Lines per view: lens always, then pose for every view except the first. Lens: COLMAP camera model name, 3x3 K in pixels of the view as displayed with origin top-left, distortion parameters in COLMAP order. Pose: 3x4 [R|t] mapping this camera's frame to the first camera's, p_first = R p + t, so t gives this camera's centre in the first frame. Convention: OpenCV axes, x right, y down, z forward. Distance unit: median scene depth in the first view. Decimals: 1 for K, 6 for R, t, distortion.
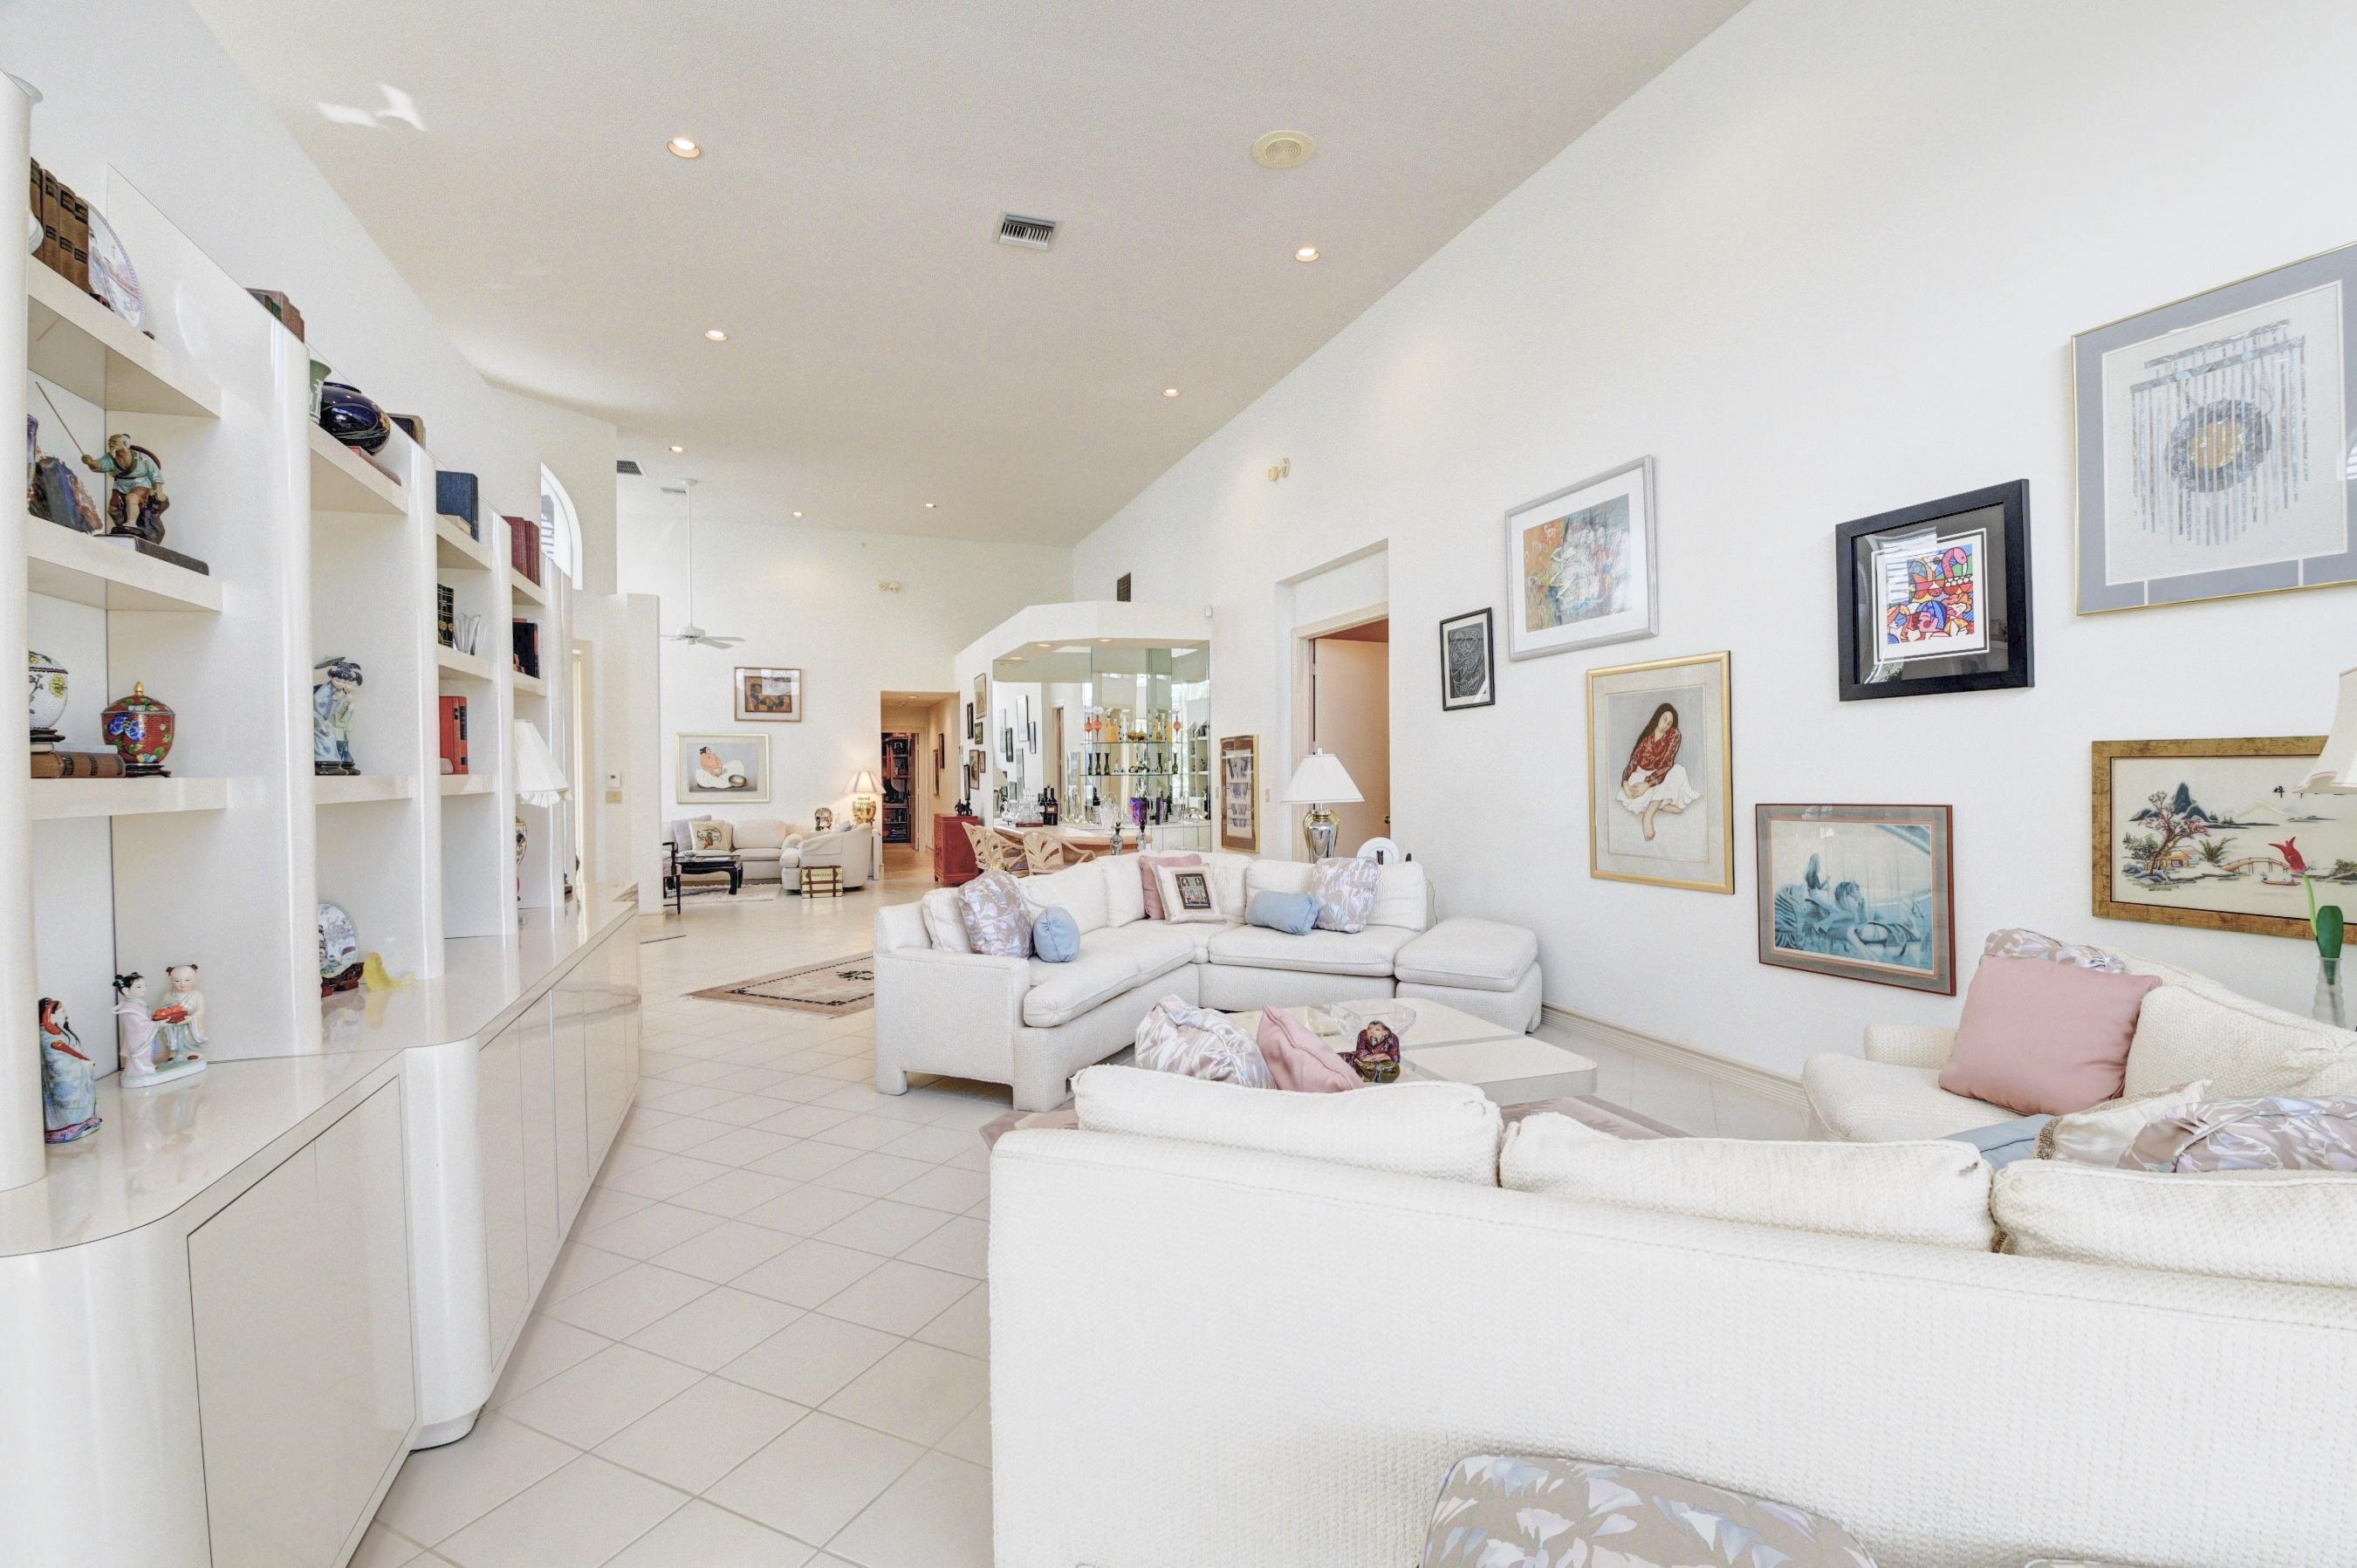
lens RADIAL K [[1021.1, 0, 1178.5], [0, 1021.1, 784.0], [0, 0, 1]] dist [0.002121, 0.000218]
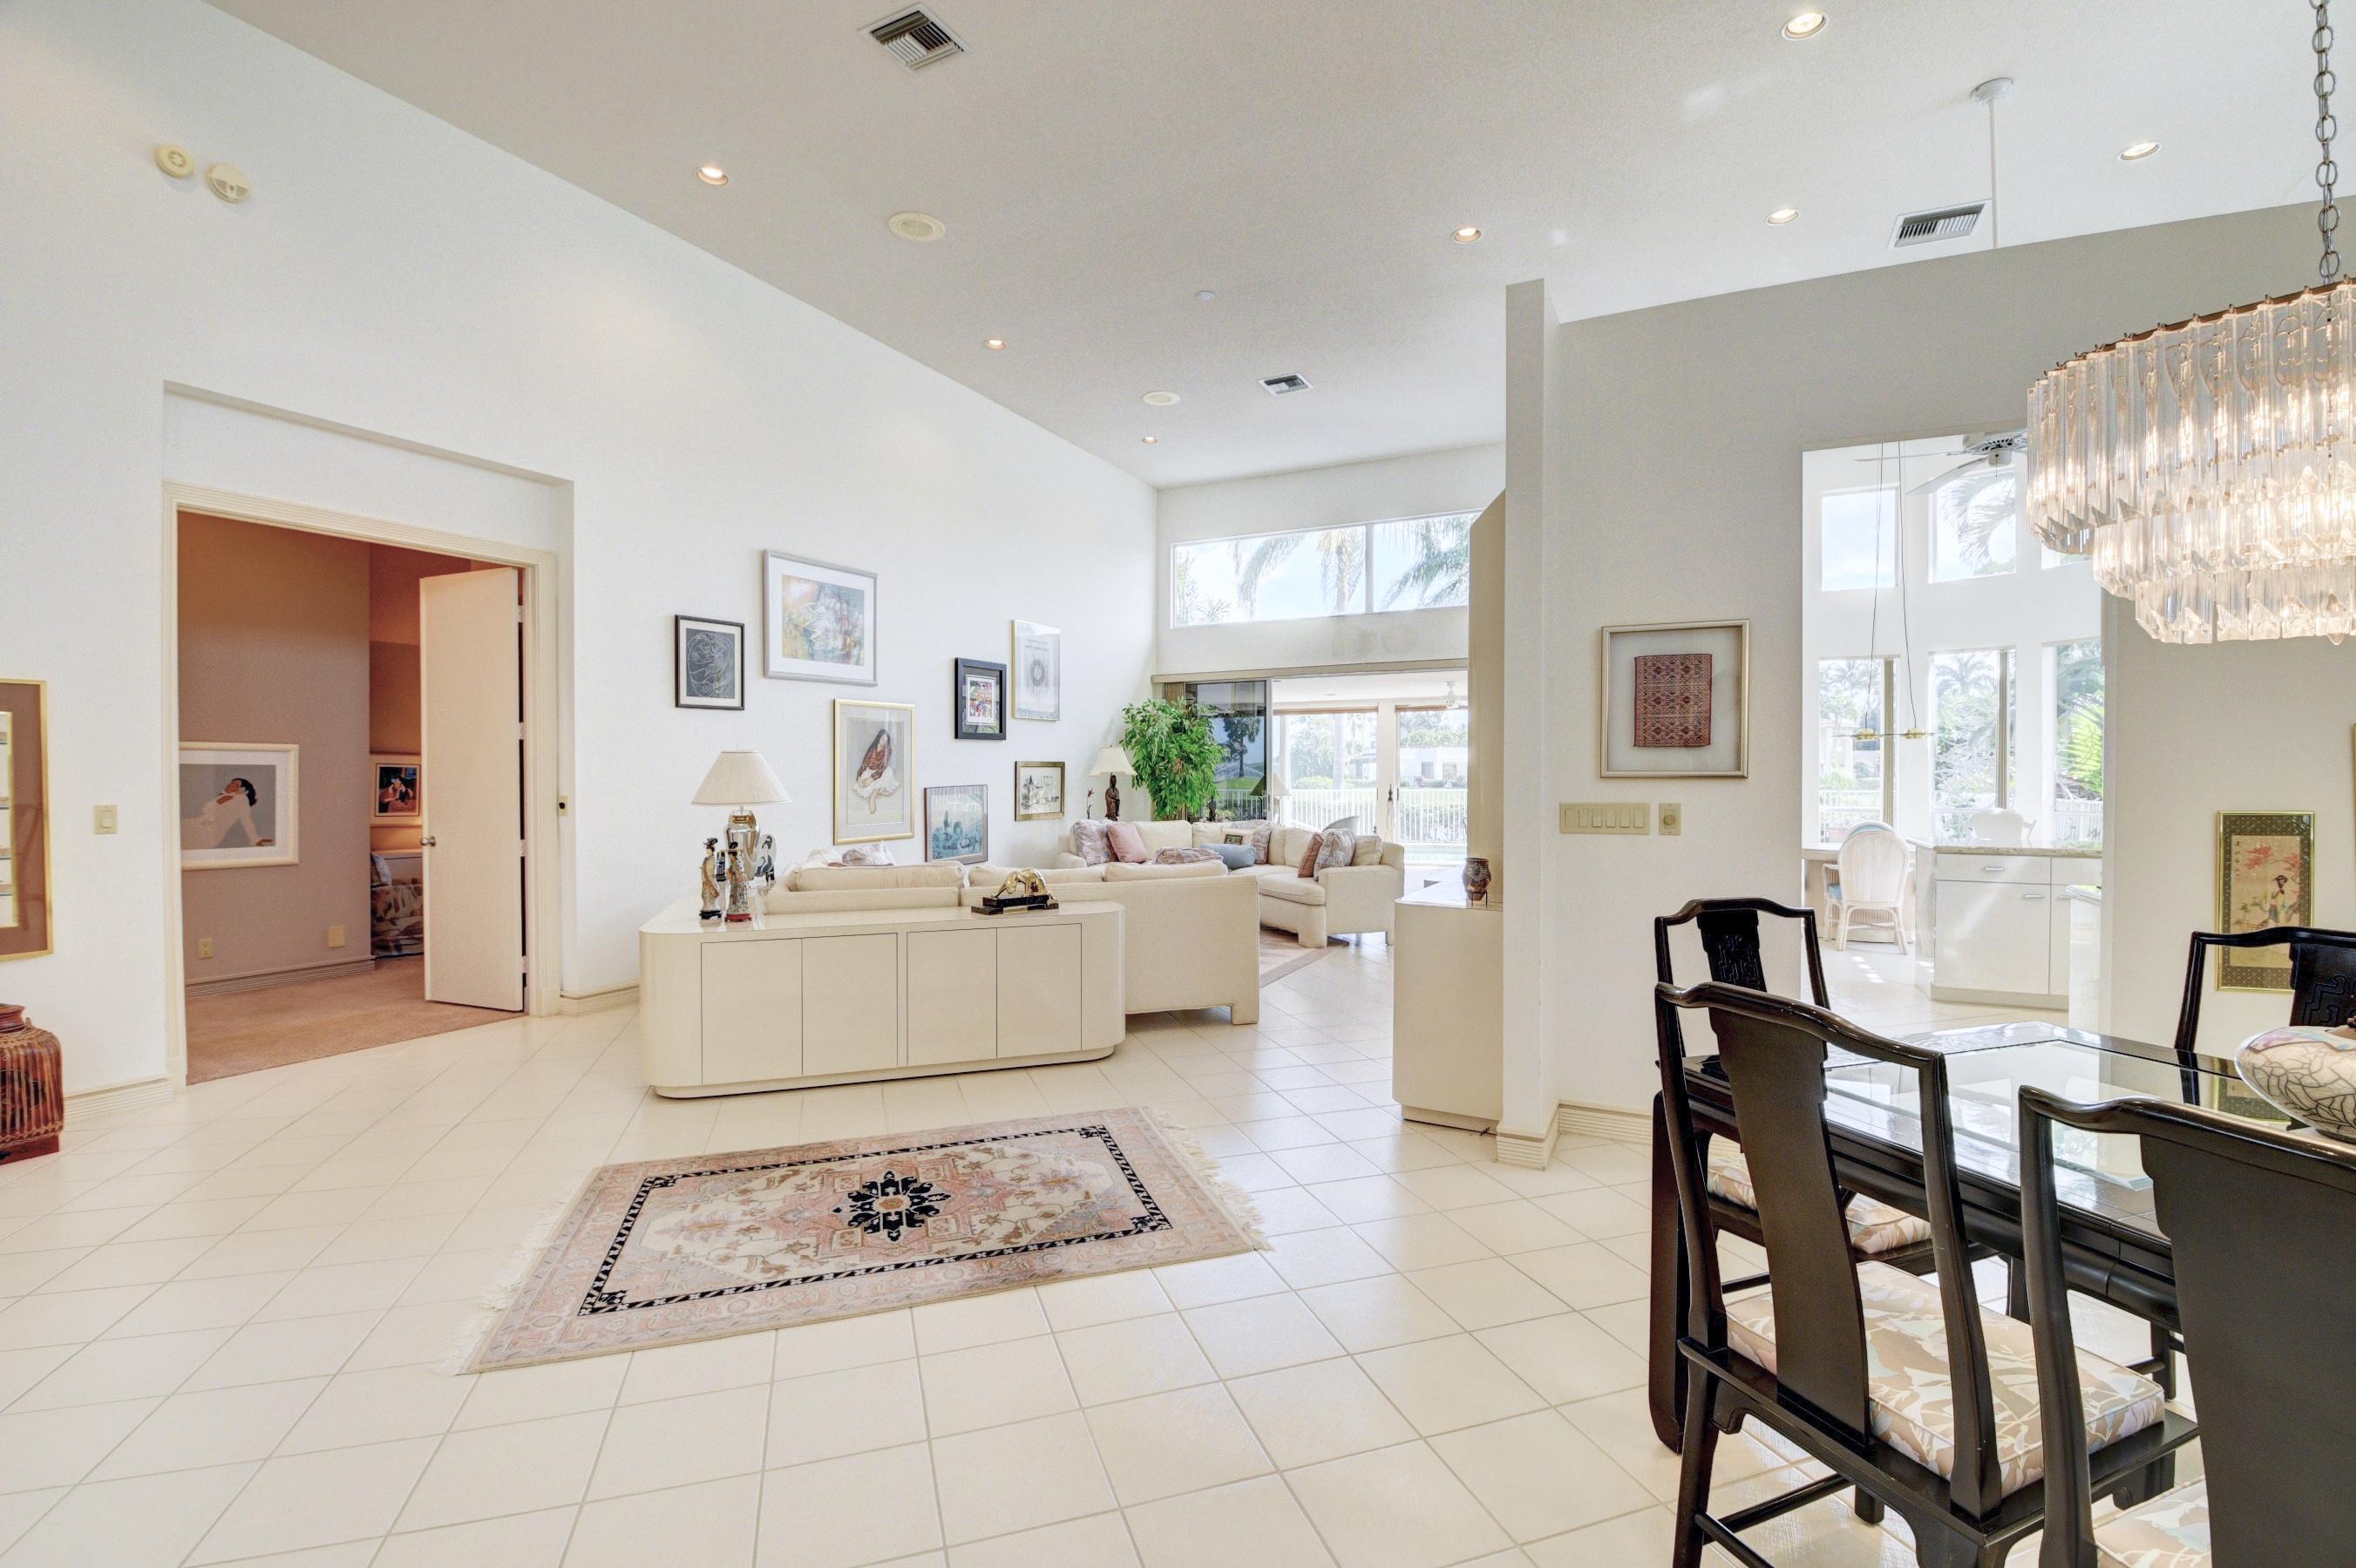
lens RADIAL K [[1020.7, 0, 1178.0], [0, 1020.7, 784.0], [0, 0, 1]] dist [0.002121, 0.000218]
pose [[-0.676460, 0.008184, 0.736434, -1.052350], [0.023347, 0.999674, 0.010336, 0.003318], [-0.736109, 0.024186, -0.676431, 1.763963]]
